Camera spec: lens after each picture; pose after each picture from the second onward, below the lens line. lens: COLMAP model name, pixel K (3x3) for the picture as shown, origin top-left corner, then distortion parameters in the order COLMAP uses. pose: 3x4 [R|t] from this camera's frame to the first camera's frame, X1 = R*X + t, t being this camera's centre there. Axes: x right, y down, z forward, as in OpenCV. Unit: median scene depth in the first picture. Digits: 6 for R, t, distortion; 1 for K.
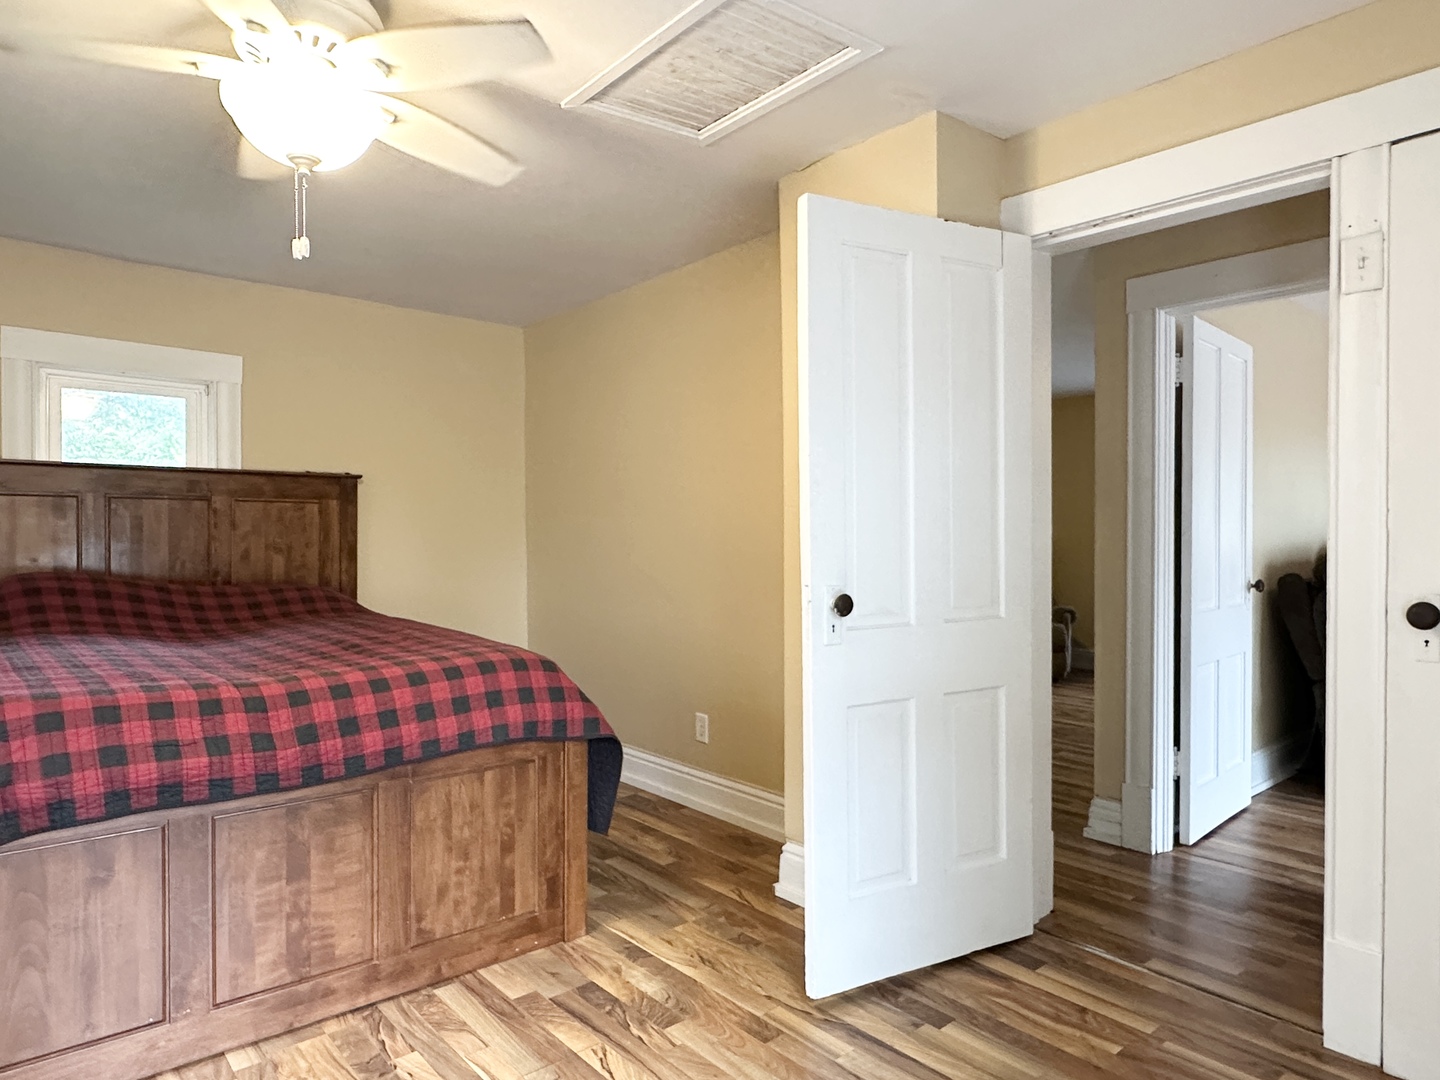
lens RADIAL K [[886.9, 0, 708.7], [0, 886.9, 541.3], [0, 0, 1]] dist [-0.005681, 0.004166]
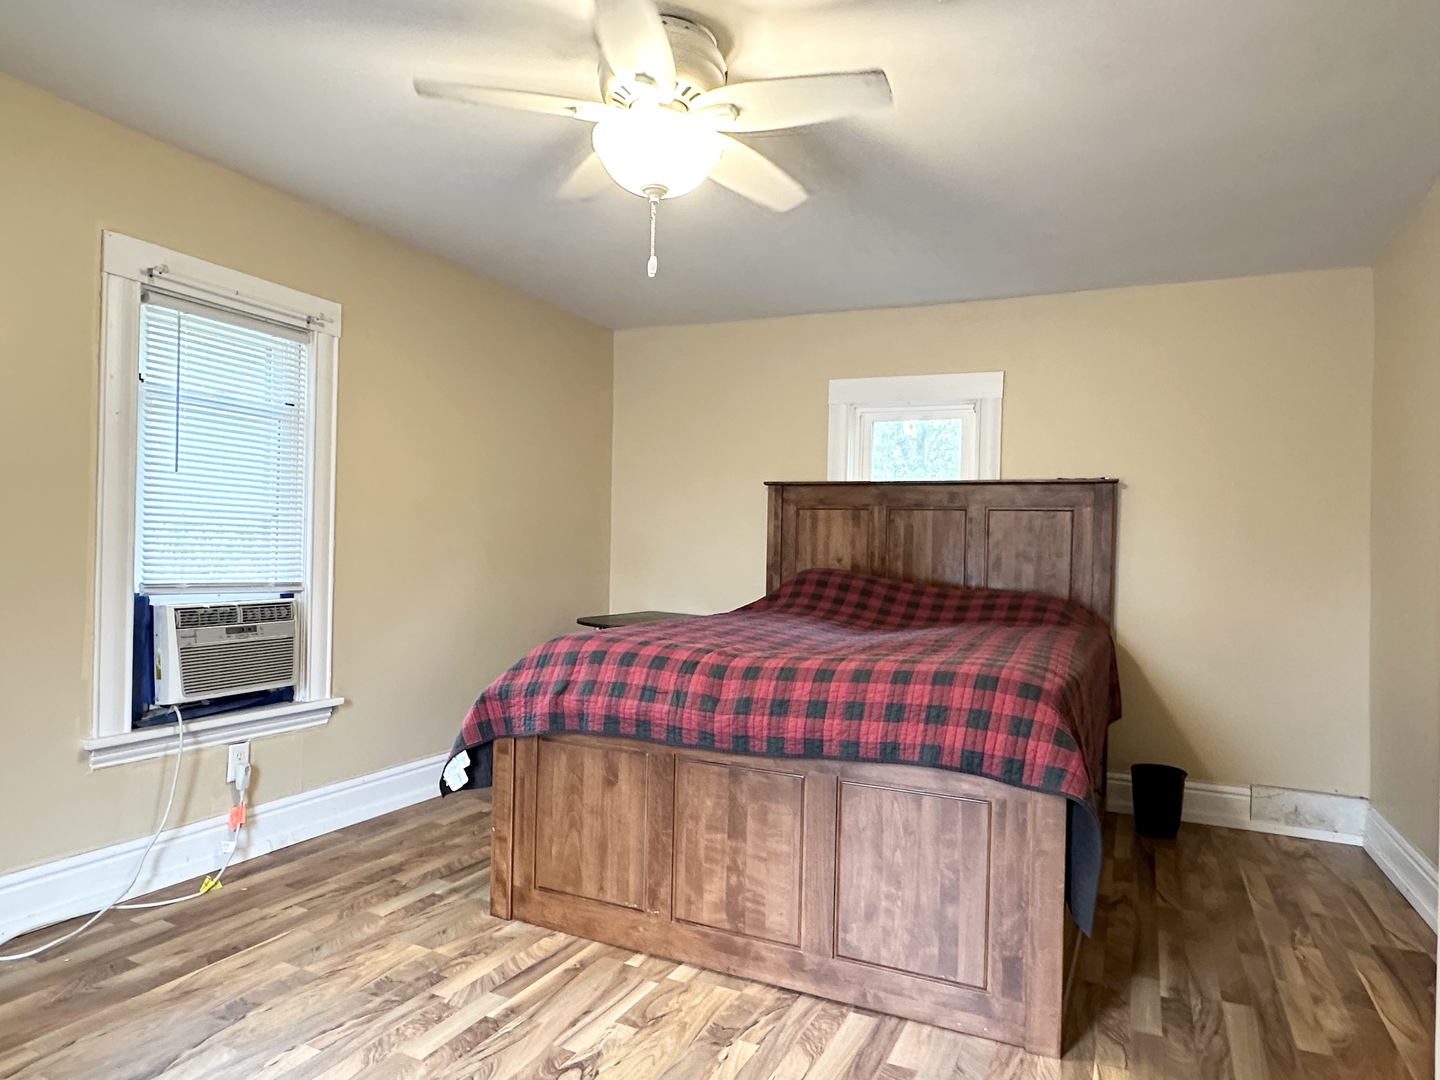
lens RADIAL K [[886.9, 0, 719.3], [0, 886.9, 542.4], [0, 0, 1]] dist [-0.005681, 0.004166]
pose [[0.427224, -0.000950, -0.904145, 0.467344], [-0.031992, 0.999357, -0.016167, 0.032772], [0.903580, 0.035832, 0.426919, 0.455313]]
